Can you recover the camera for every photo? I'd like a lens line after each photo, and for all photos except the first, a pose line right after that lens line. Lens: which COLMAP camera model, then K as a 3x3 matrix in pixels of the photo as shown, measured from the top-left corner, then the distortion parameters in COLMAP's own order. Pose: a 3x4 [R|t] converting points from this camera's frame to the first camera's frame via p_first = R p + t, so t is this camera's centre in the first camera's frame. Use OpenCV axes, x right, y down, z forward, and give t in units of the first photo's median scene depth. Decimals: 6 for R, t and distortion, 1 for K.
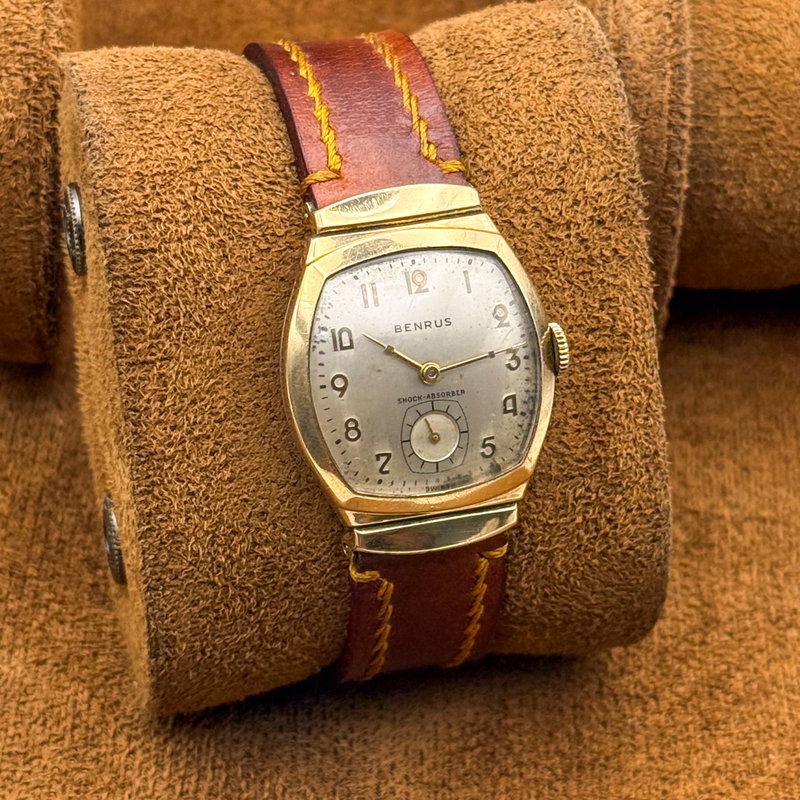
lens RADIAL K [[2830.0, 0, 400.0], [0, 2830.0, 400.0], [0, 0, 1]] dist [0.177690, -1.082581]
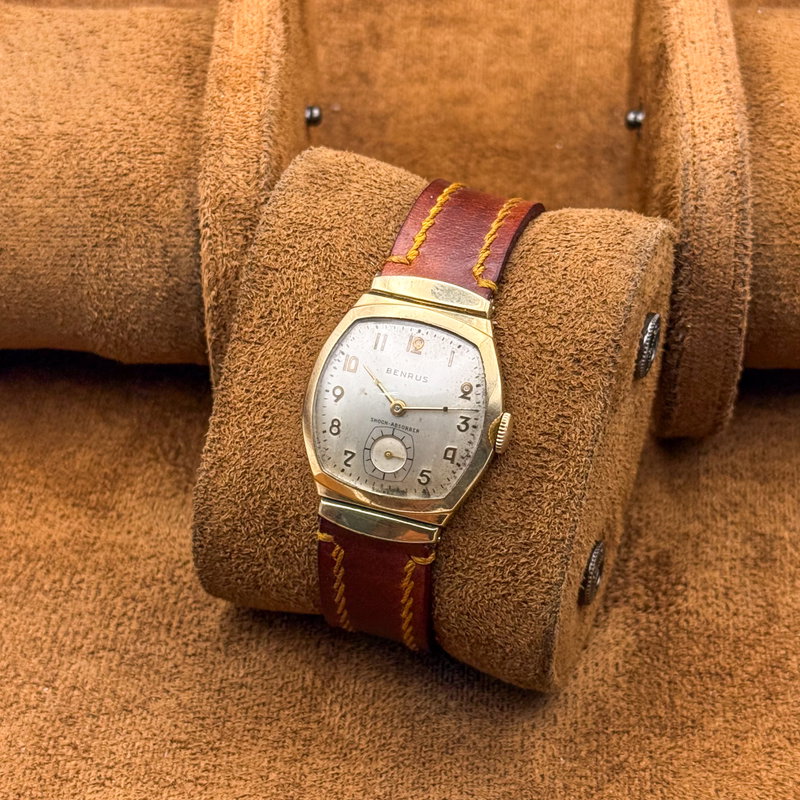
lens RADIAL K [[2012.1, 0, 400.0], [0, 2012.1, 400.0], [0, 0, 1]] dist [0.131554, 0.583161]
pose [[0.837622, 0.325971, -0.438329, 0.435926], [-0.376848, 0.925733, -0.031698, 0.017398], [0.395443, 0.191734, 0.898255, 0.110614]]
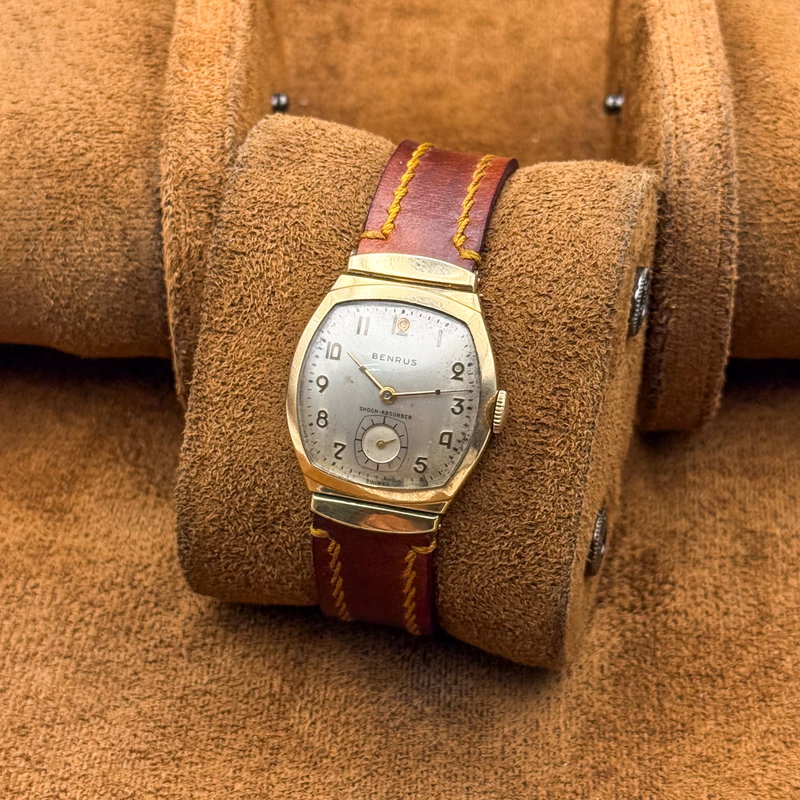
lens RADIAL K [[2012.1, 0, 400.0], [0, 2012.1, 400.0], [0, 0, 1]] dist [0.131554, 0.583161]
pose [[0.877484, 0.284048, -0.386444, 0.371680], [-0.303604, 0.952736, 0.010909, -0.018994], [0.371278, 0.107753, 0.922248, 0.137664]]
